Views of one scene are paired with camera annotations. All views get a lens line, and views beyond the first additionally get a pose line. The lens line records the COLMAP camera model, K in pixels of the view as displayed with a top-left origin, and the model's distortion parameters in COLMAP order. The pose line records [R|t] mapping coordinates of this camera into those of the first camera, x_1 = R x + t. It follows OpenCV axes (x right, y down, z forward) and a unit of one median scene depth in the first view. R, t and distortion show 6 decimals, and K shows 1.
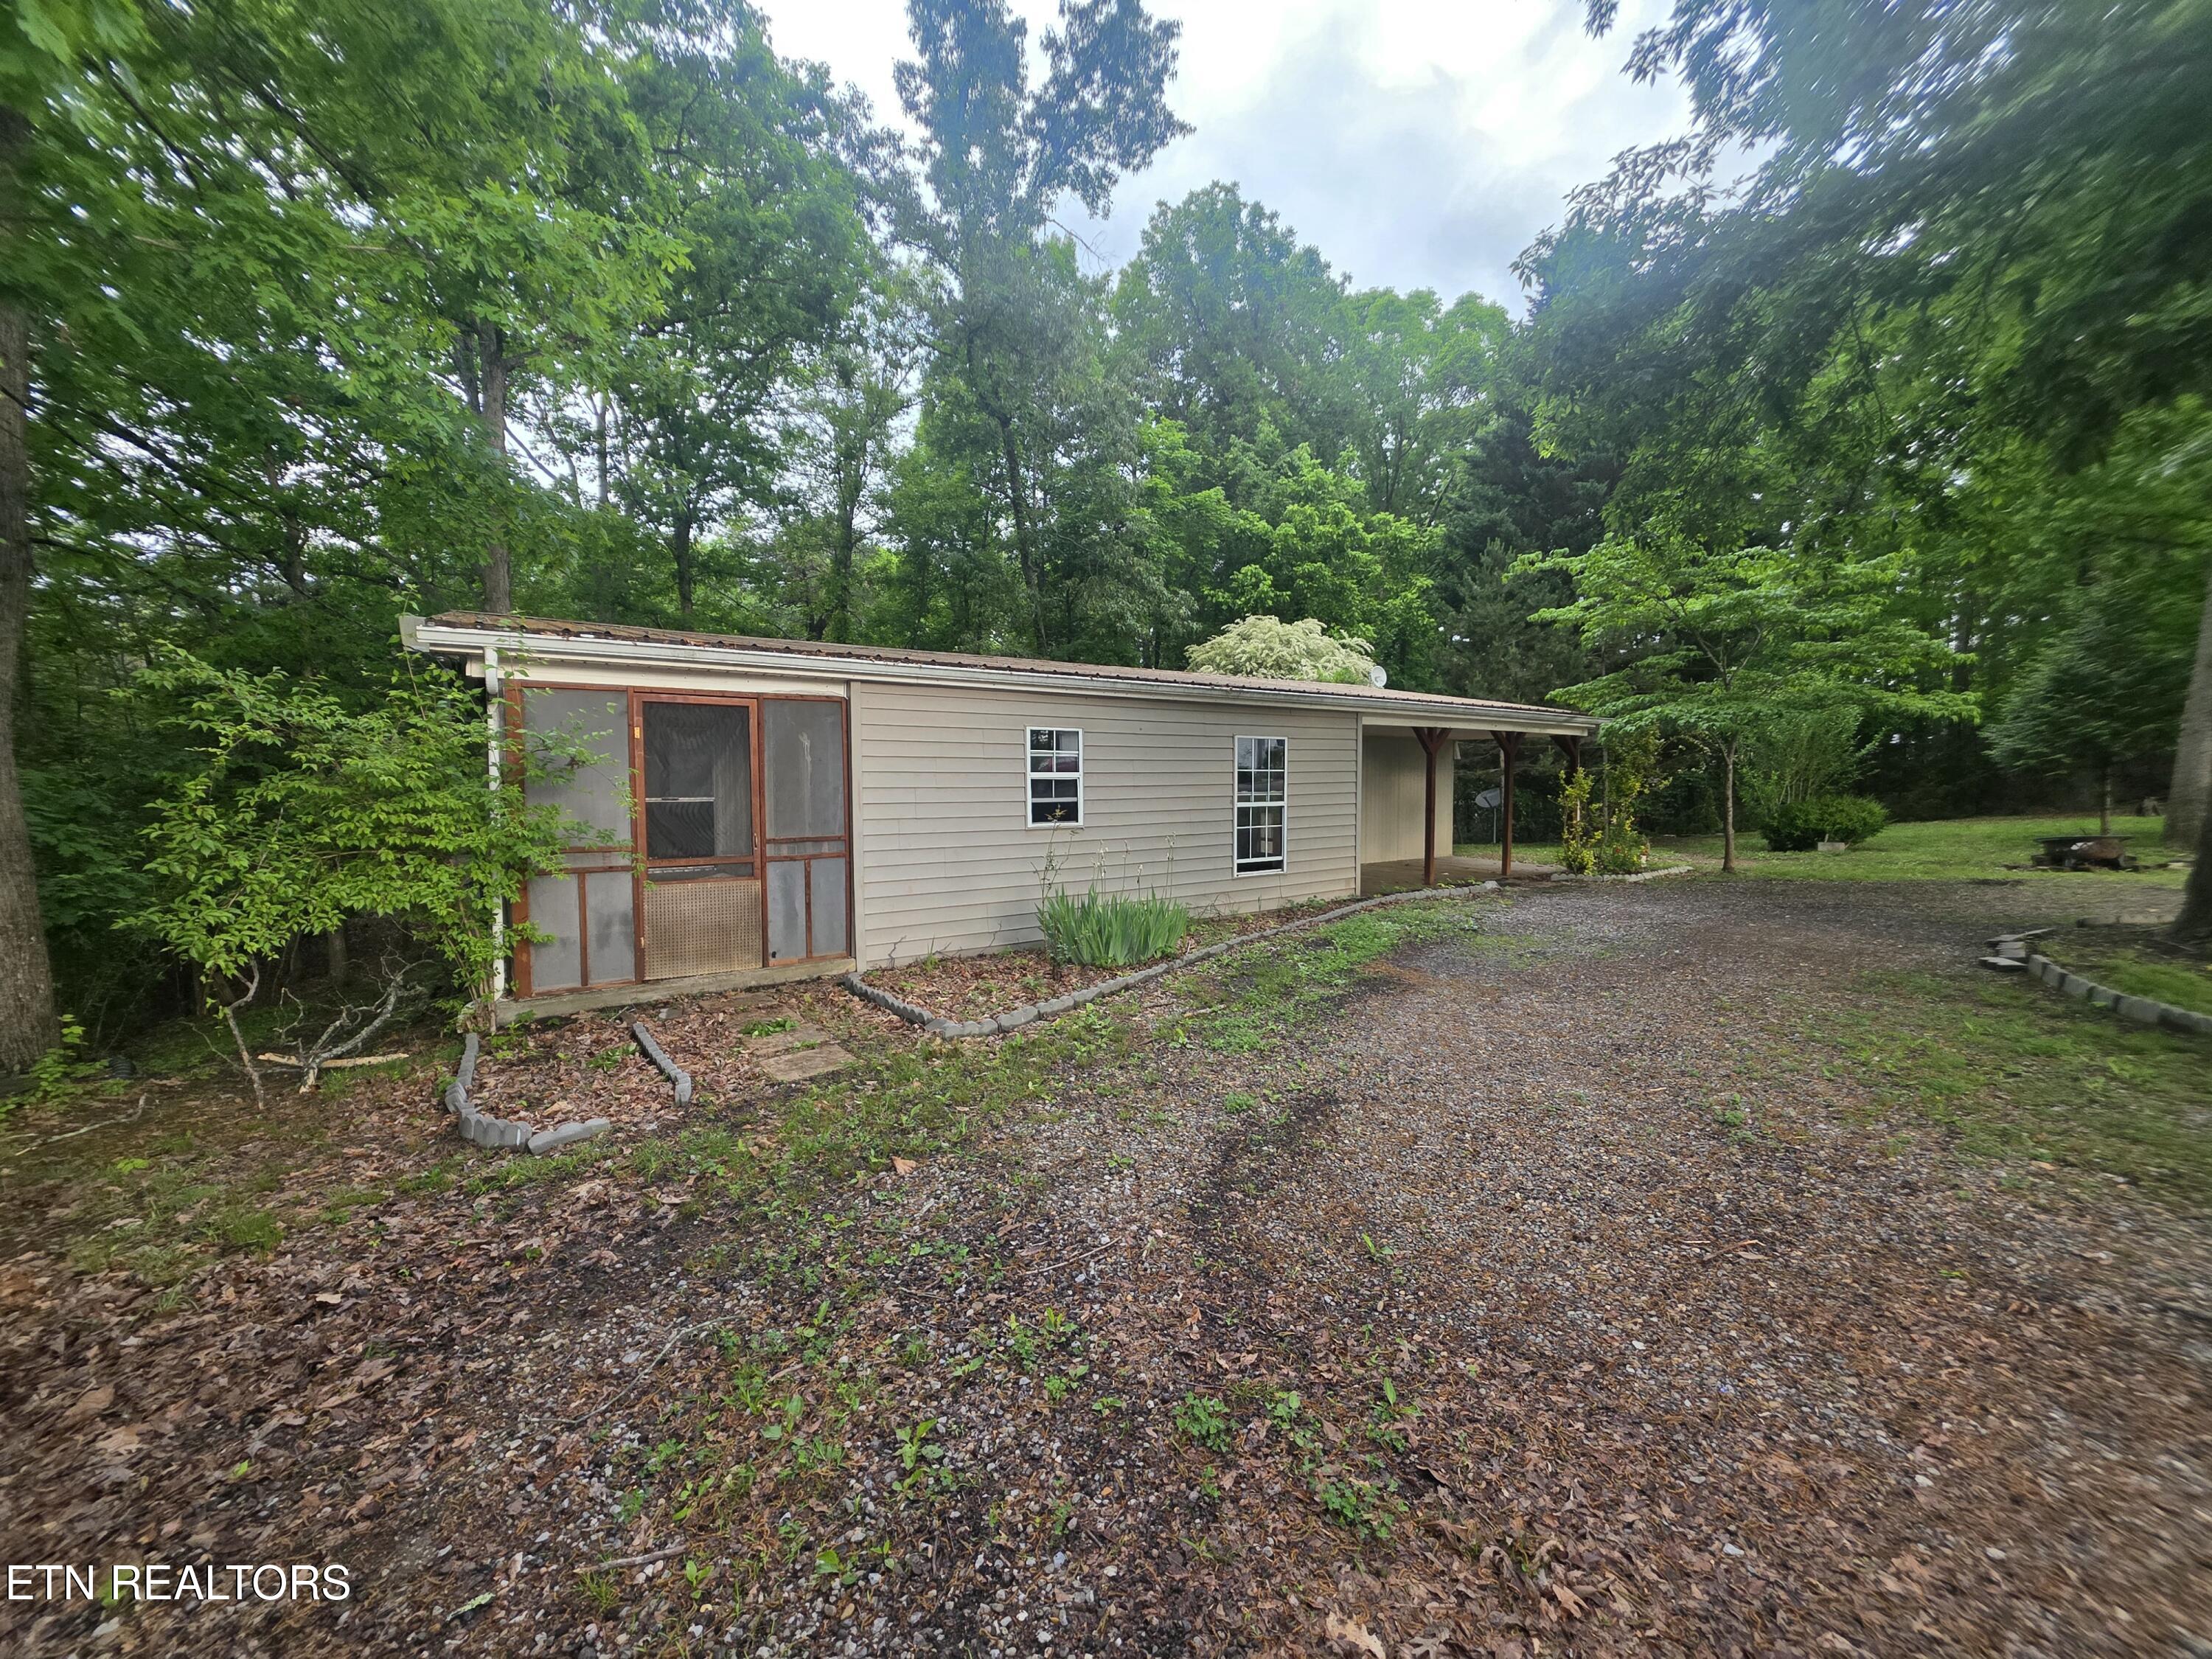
lens RADIAL K [[879.0, 0, 1125.7], [0, 879.0, 824.7], [0, 0, 1]] dist [-0.000356, 0.000690]
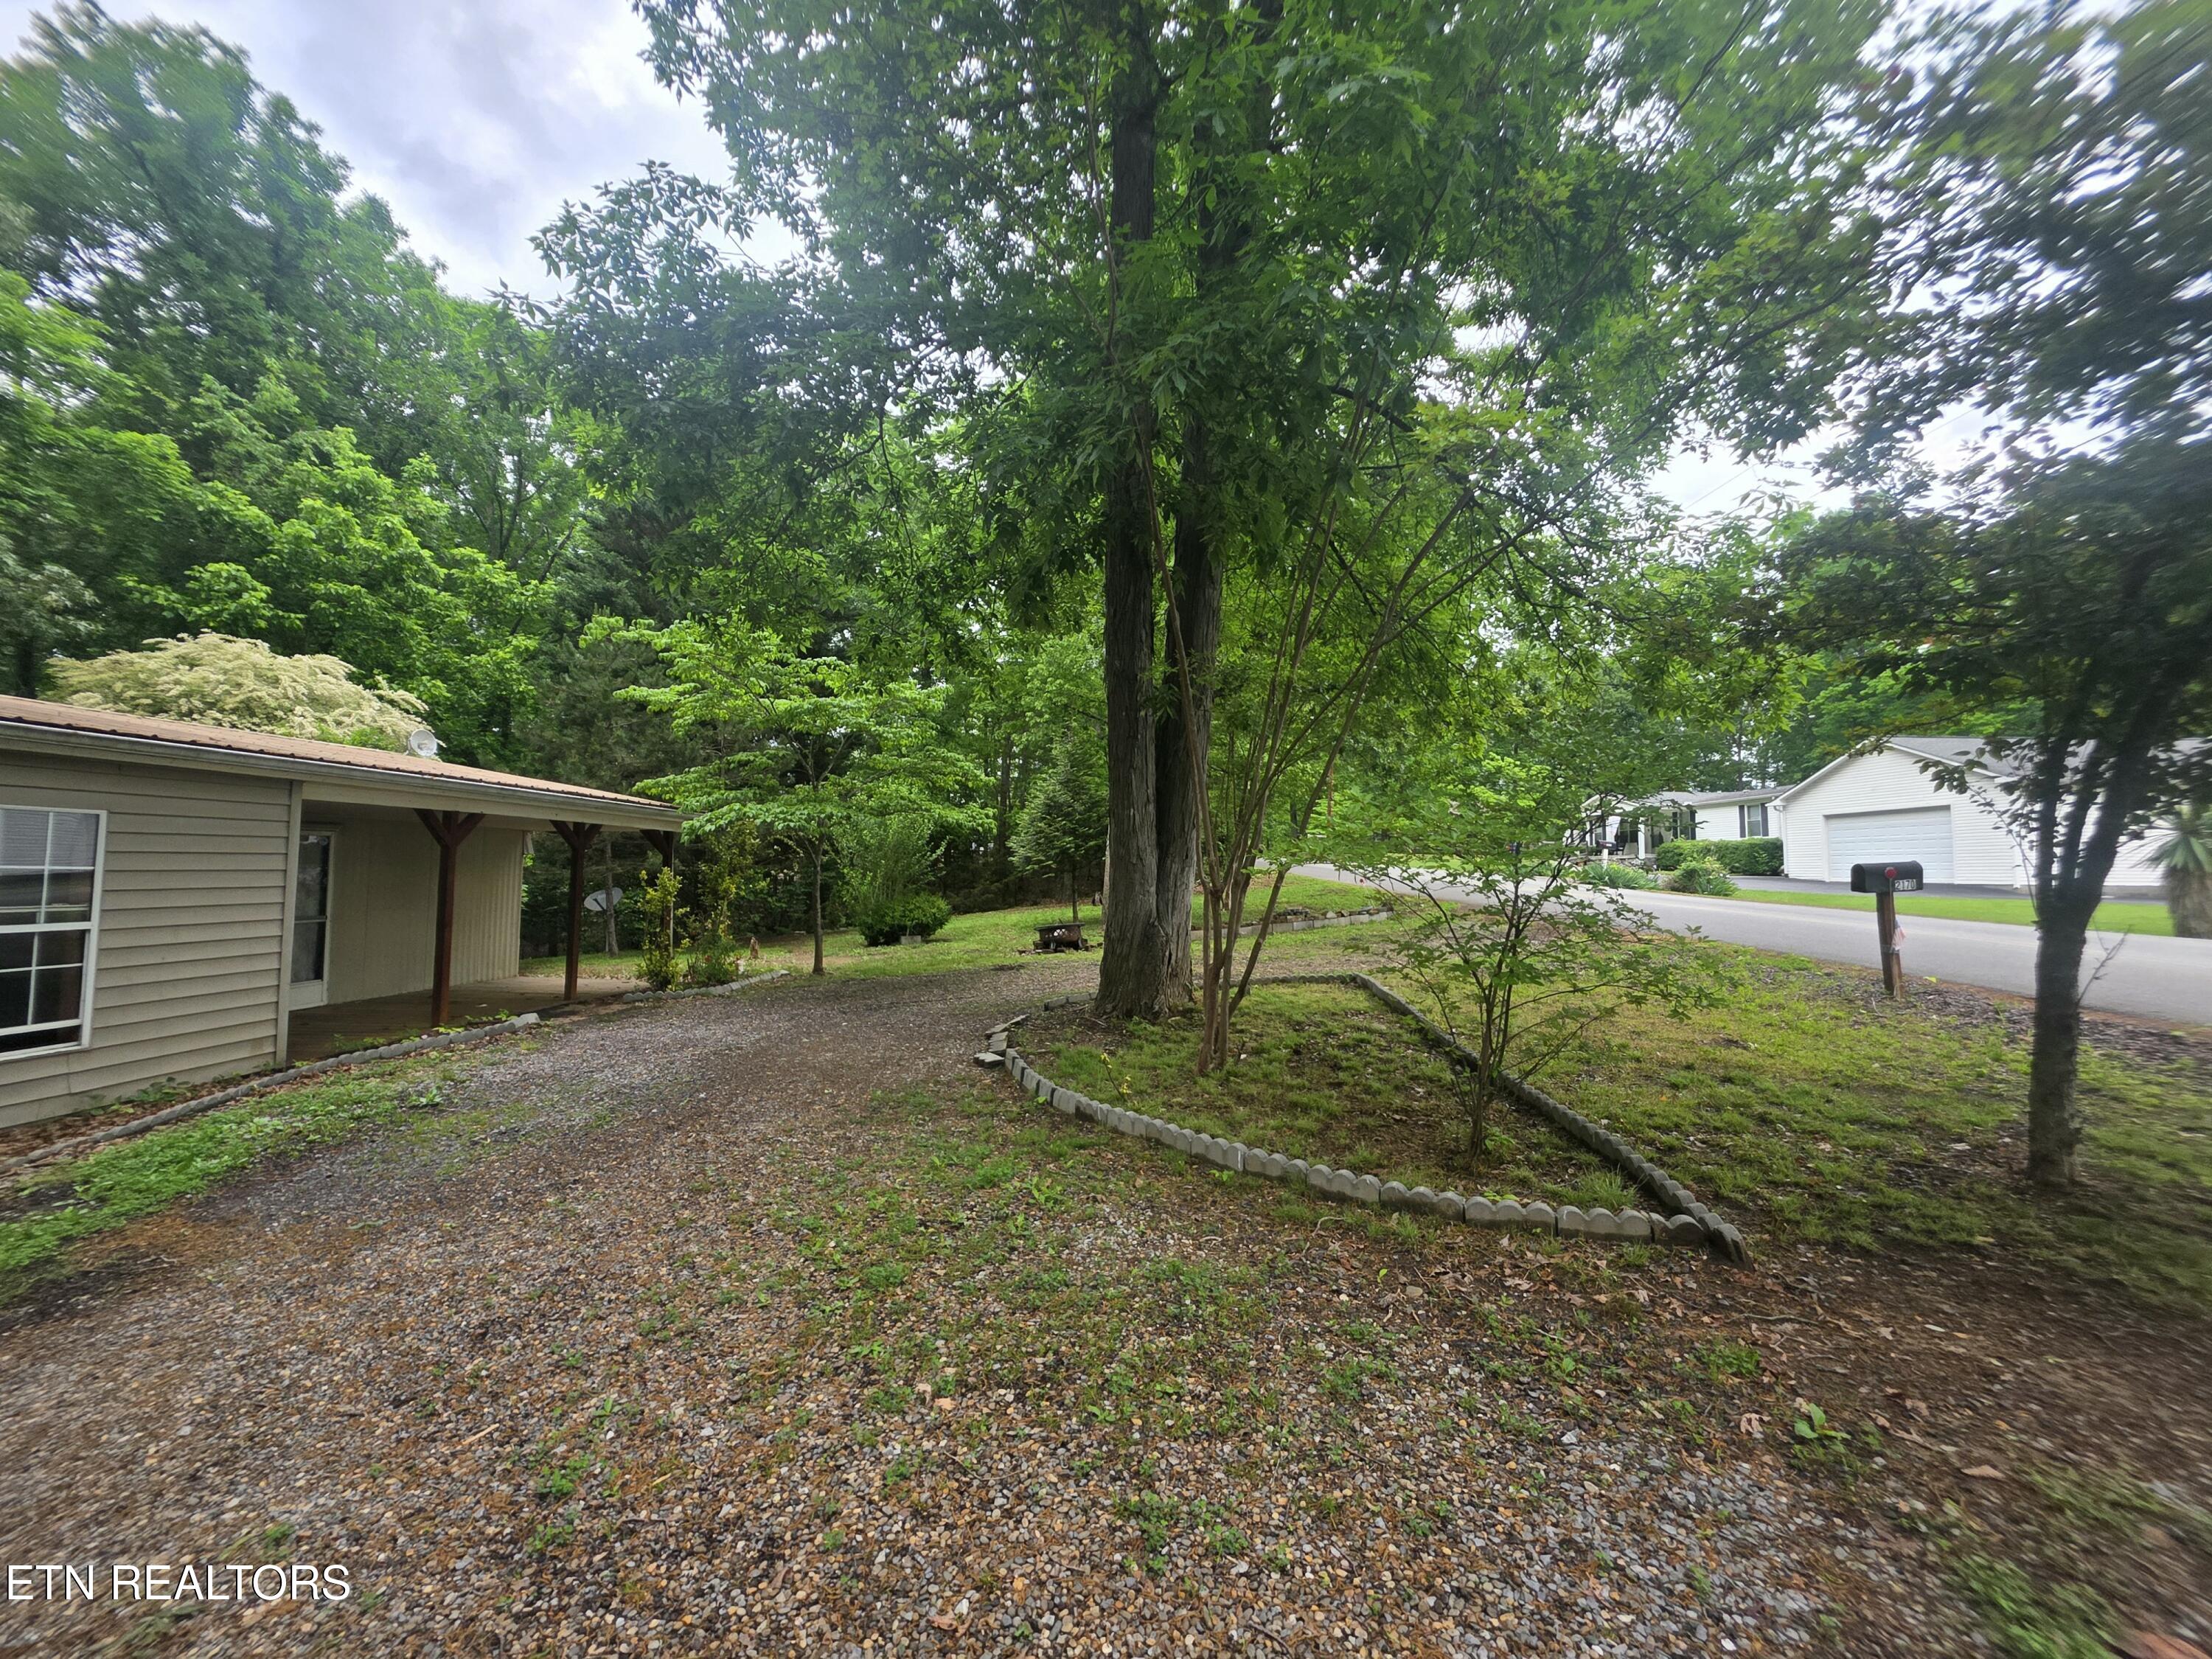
lens RADIAL K [[879.0, 0, 1116.0], [0, 879.0, 830.4], [0, 0, 1]] dist [-0.000356, 0.000690]
pose [[0.643170, 0.044317, 0.764440, 0.128771], [0.033766, 0.995711, -0.086134, -0.010295], [-0.764979, 0.081211, 0.638915, 0.085517]]
